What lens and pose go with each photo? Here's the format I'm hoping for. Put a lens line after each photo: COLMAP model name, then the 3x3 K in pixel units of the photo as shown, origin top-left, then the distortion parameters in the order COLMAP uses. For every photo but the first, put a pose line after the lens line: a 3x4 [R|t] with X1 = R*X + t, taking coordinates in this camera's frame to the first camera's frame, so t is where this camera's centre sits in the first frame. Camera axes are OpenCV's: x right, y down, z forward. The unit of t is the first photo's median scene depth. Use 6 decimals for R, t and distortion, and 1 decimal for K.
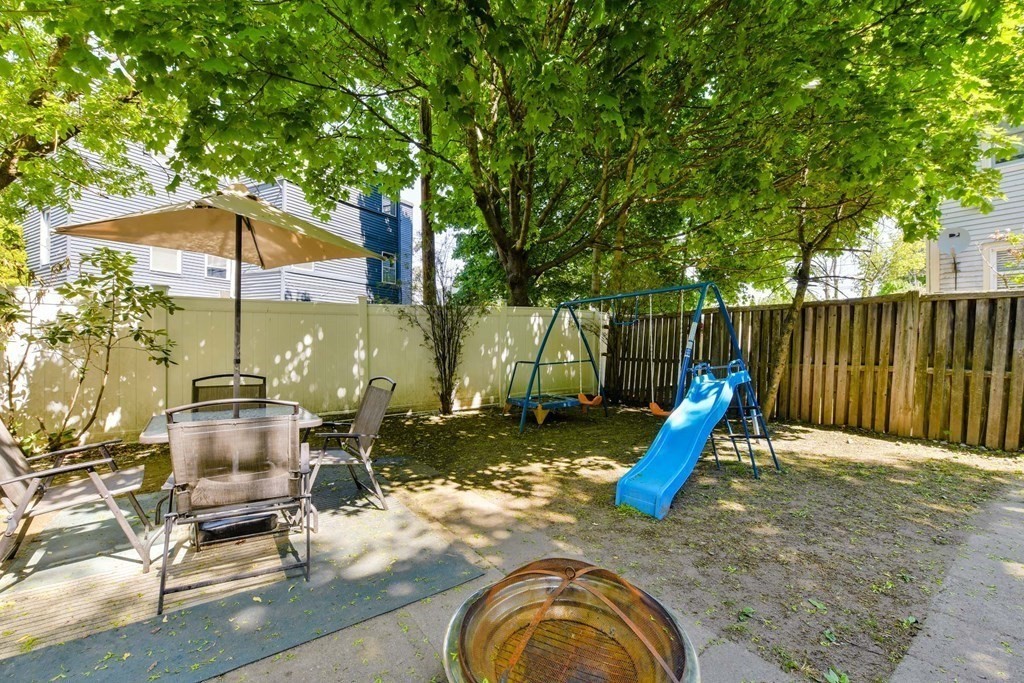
lens RADIAL K [[404.4, 0, 518.4], [0, 404.4, 342.8], [0, 0, 1]] dist [0.001455, -0.003995]
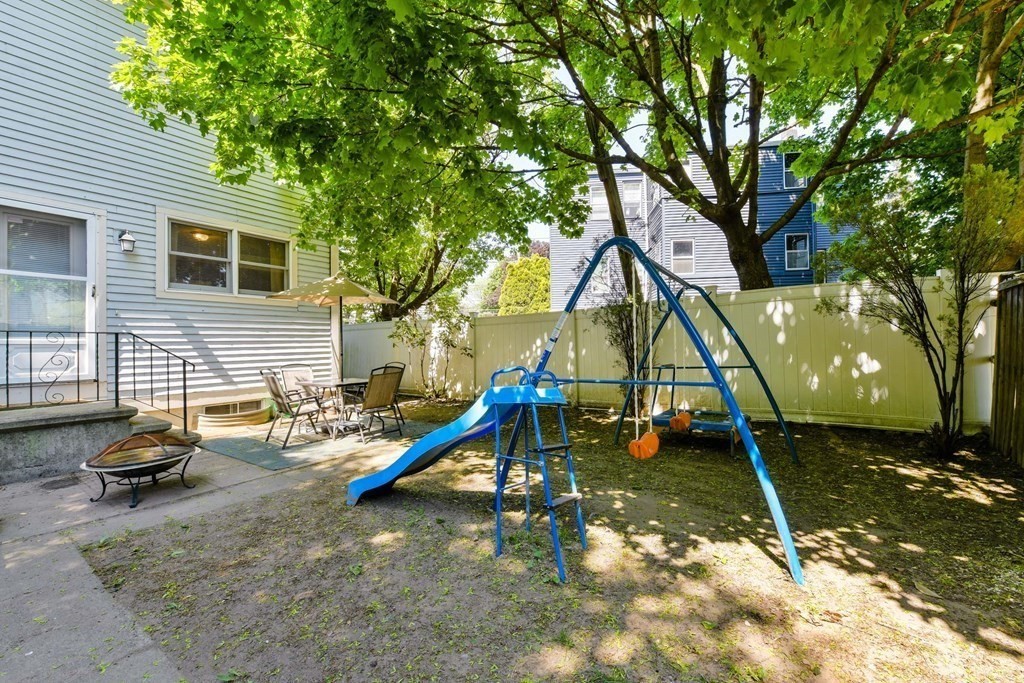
lens RADIAL K [[392.0, 0, 512.5], [0, 392.0, 345.4], [0, 0, 1]] dist [-0.024731, -0.003326]
pose [[0.370042, -0.011745, -0.928941, 1.007480], [0.013416, 0.999883, -0.007297, 0.017774], [0.928918, -0.009763, 0.370156, 0.702279]]
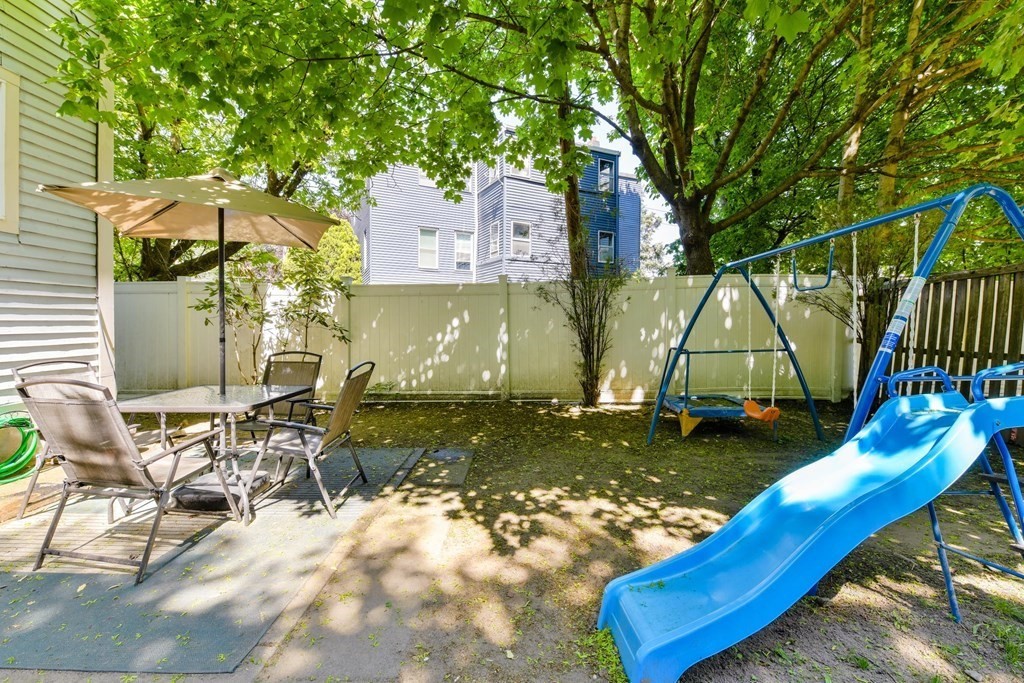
lens RADIAL K [[400.7, 0, 518.3], [0, 400.7, 331.7], [0, 0, 1]] dist [-0.001027, -0.010003]
pose [[0.817846, 0.005052, -0.575415, 0.324522], [0.002490, 0.999921, 0.012318, 0.011333], [0.575432, -0.011507, 0.817769, 0.392009]]
